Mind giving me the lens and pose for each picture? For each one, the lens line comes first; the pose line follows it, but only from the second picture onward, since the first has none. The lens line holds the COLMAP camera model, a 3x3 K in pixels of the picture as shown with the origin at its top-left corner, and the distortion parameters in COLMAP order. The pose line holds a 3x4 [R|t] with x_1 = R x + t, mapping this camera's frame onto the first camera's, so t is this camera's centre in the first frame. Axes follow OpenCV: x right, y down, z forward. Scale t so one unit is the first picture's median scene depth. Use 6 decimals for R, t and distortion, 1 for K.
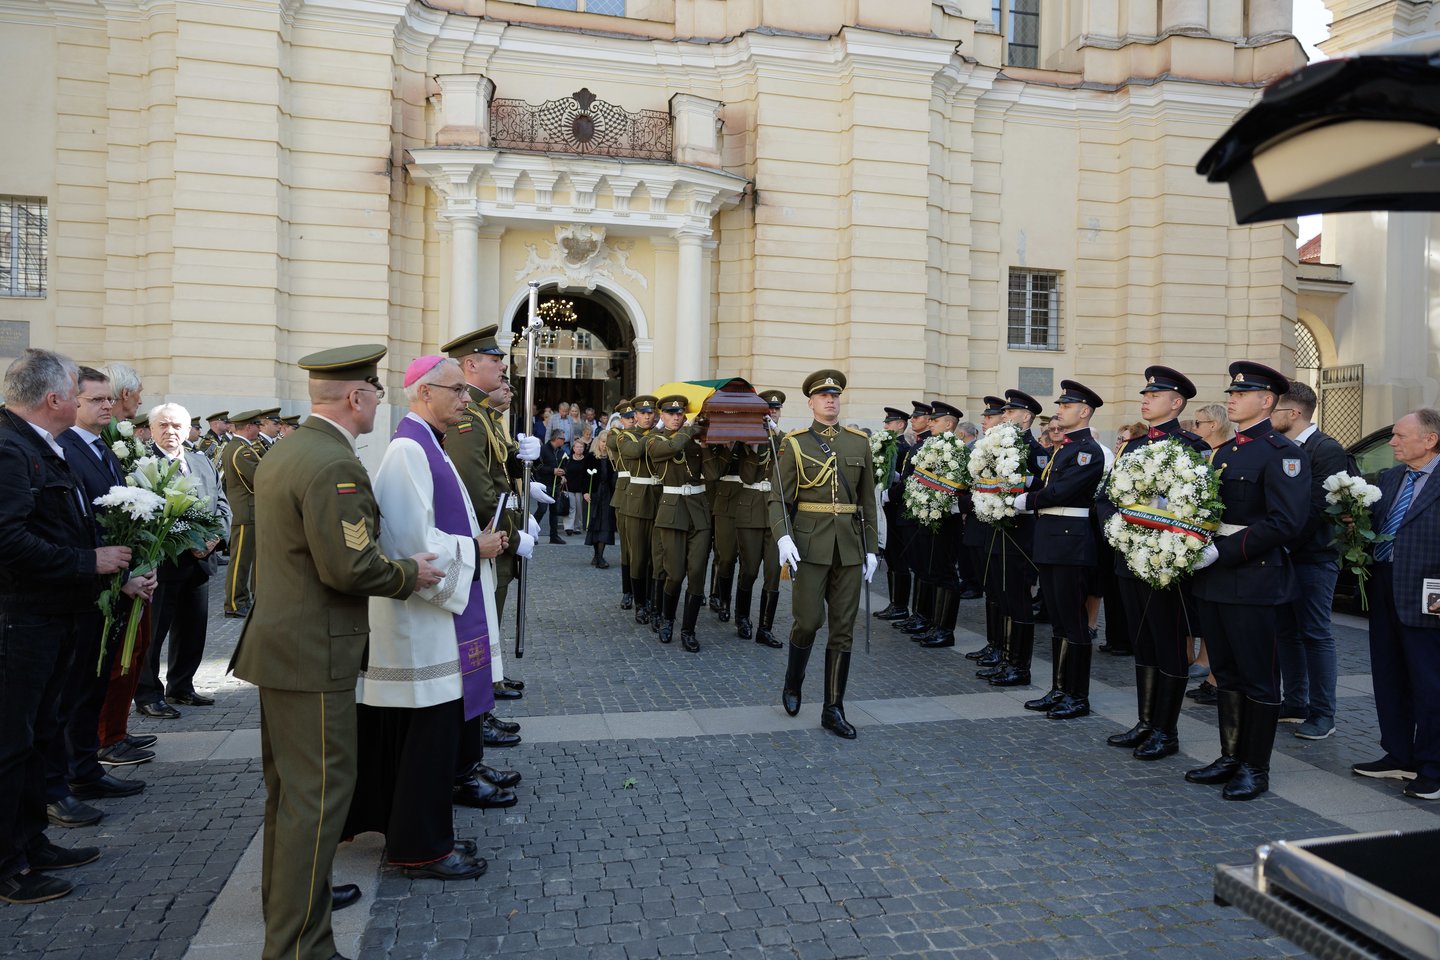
lens RADIAL K [[962.2, 0, 720.0], [0, 962.2, 480.0], [0, 0, 1]] dist [0.002387, -0.000440]
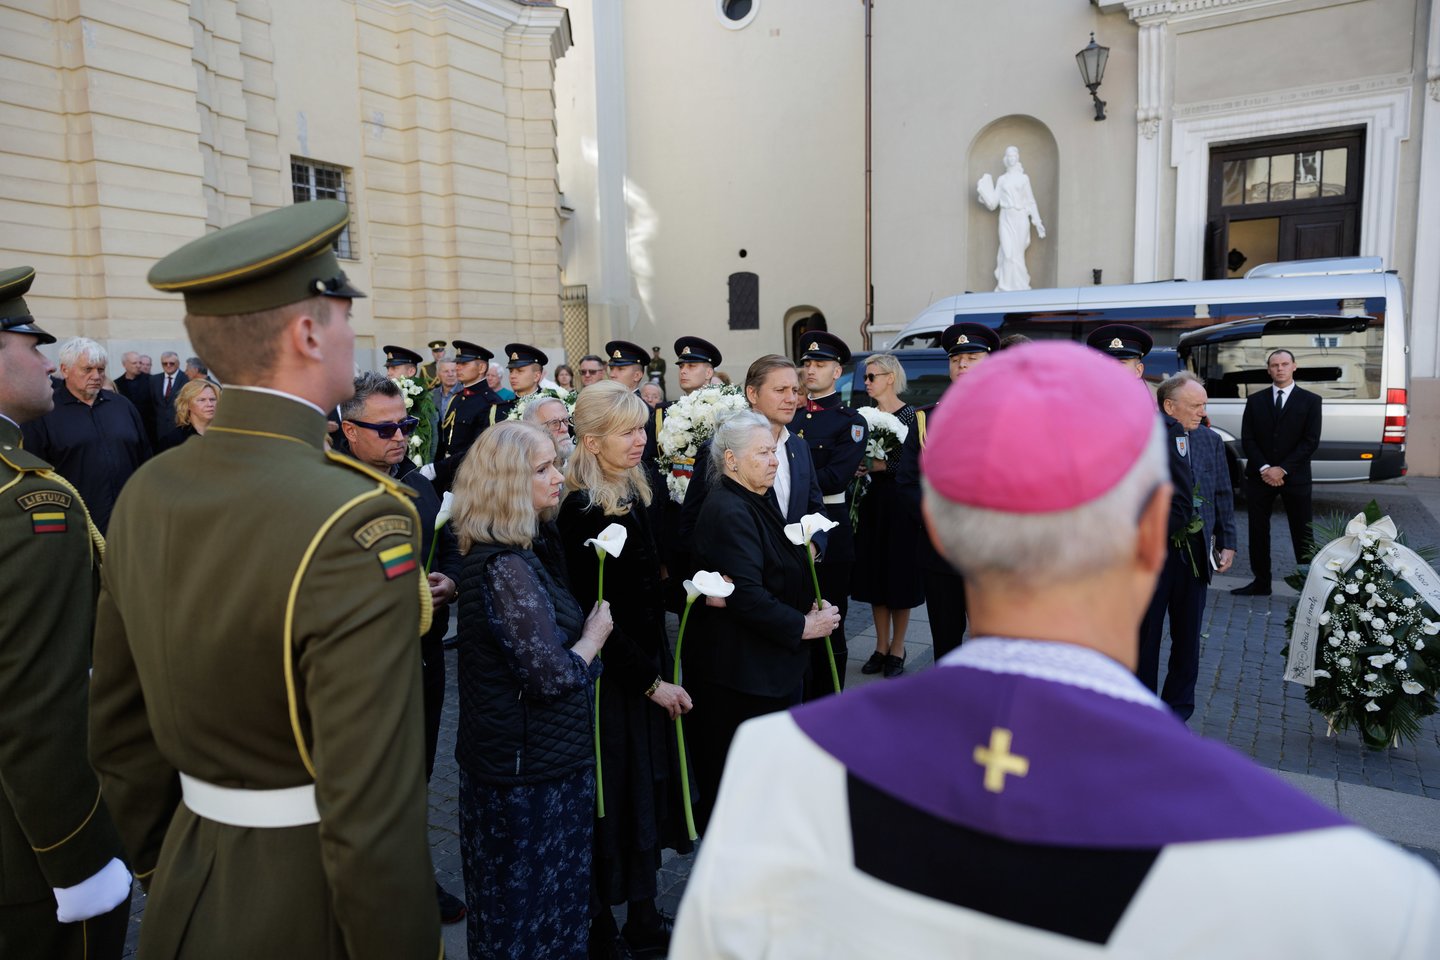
lens RADIAL K [[962.2, 0, 720.0], [0, 962.2, 480.0], [0, 0, 1]] dist [0.002387, -0.000440]
pose [[0.694826, -0.107641, 0.711076, -0.067736], [0.038648, 0.992896, 0.112537, -0.018747], [-0.718138, -0.050712, 0.694050, 0.127281]]
